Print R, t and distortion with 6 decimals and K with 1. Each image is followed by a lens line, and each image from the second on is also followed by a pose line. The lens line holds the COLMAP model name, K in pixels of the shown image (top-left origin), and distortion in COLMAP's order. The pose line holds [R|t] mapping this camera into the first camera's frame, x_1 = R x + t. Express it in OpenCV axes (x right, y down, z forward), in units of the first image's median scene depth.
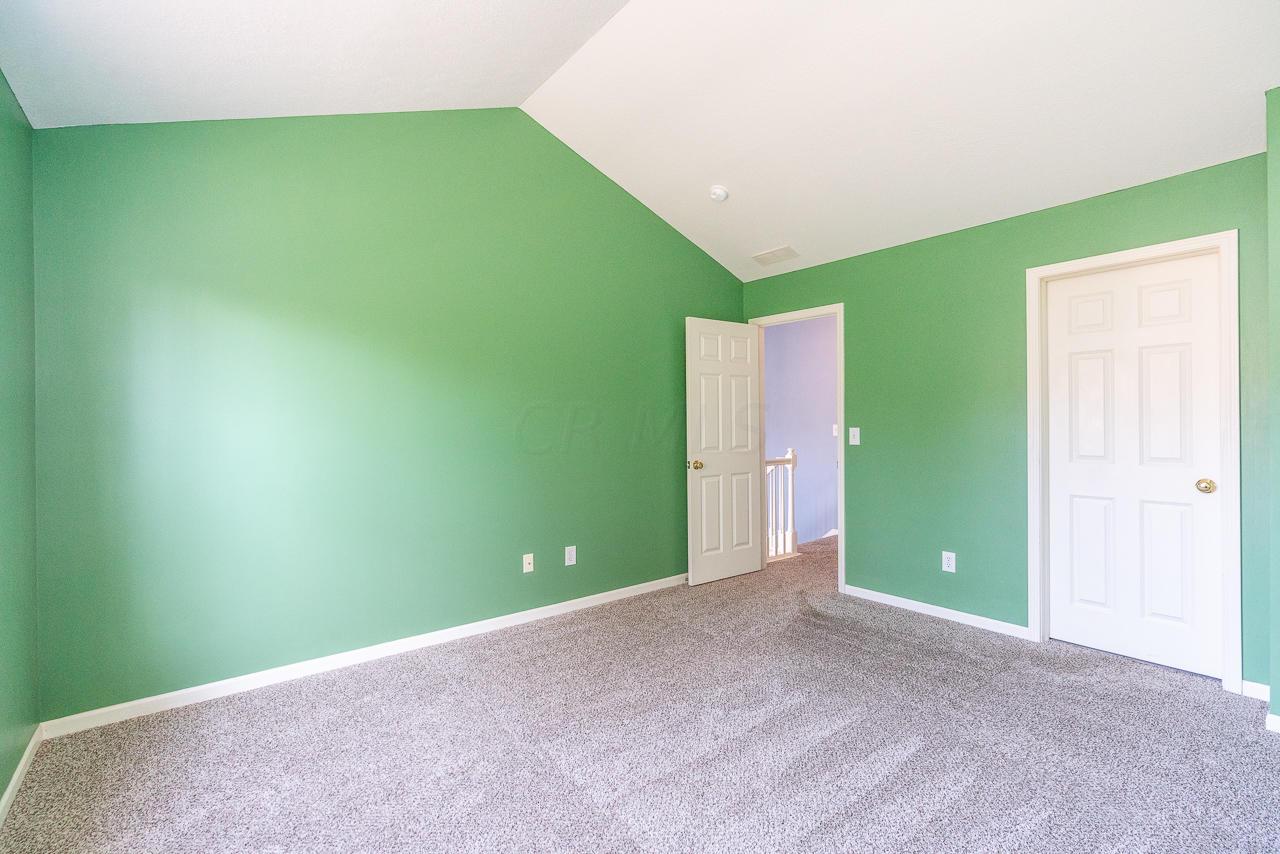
lens RADIAL K [[579.4, 0, 641.6], [0, 579.4, 422.9], [0, 0, 1]] dist [-0.003538, 0.000965]
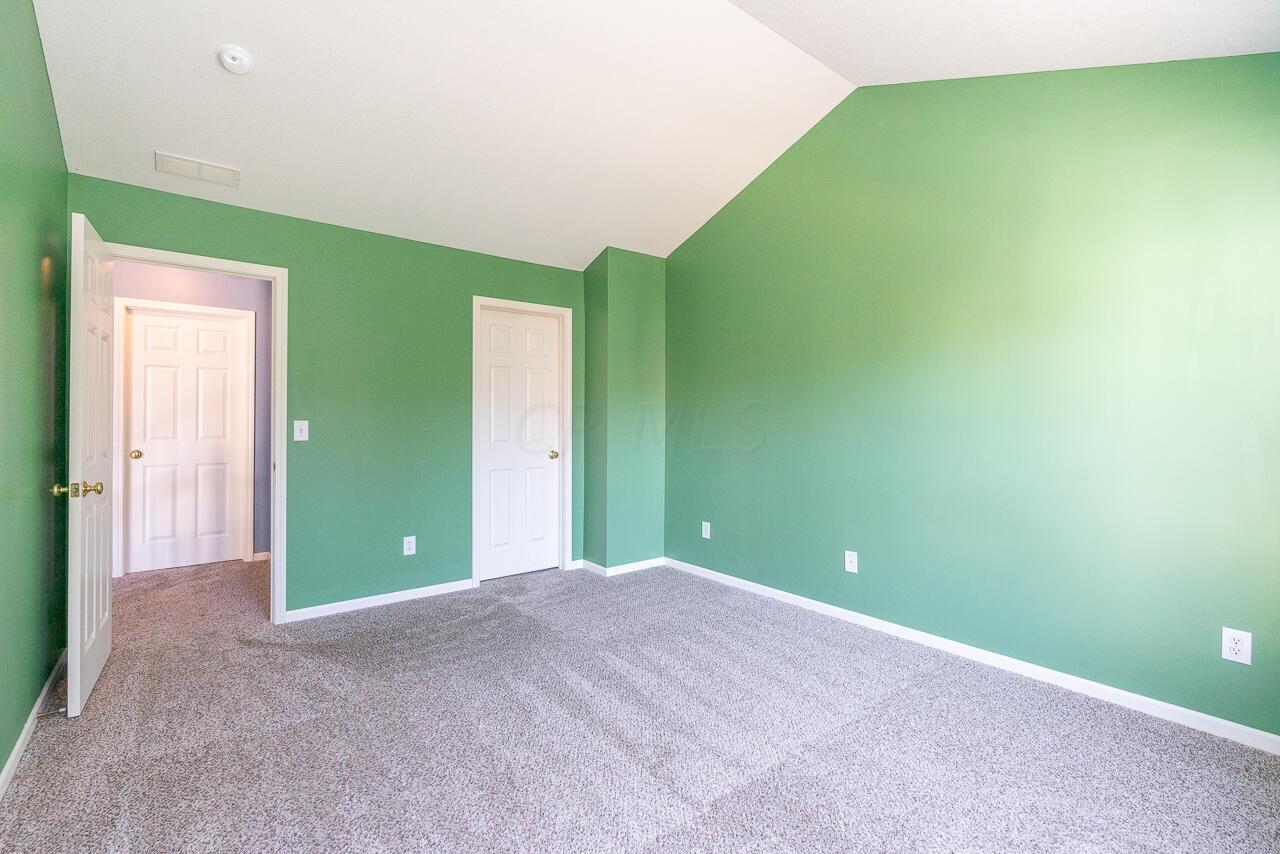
lens RADIAL K [[579.4, 0, 641.6], [0, 579.4, 422.9], [0, 0, 1]] dist [-0.003538, 0.000965]
pose [[-0.011458, -0.003964, 0.999926, -0.601101], [-0.007203, 0.999967, 0.003882, 0.006393], [-0.999908, -0.007158, -0.011486, 0.646619]]
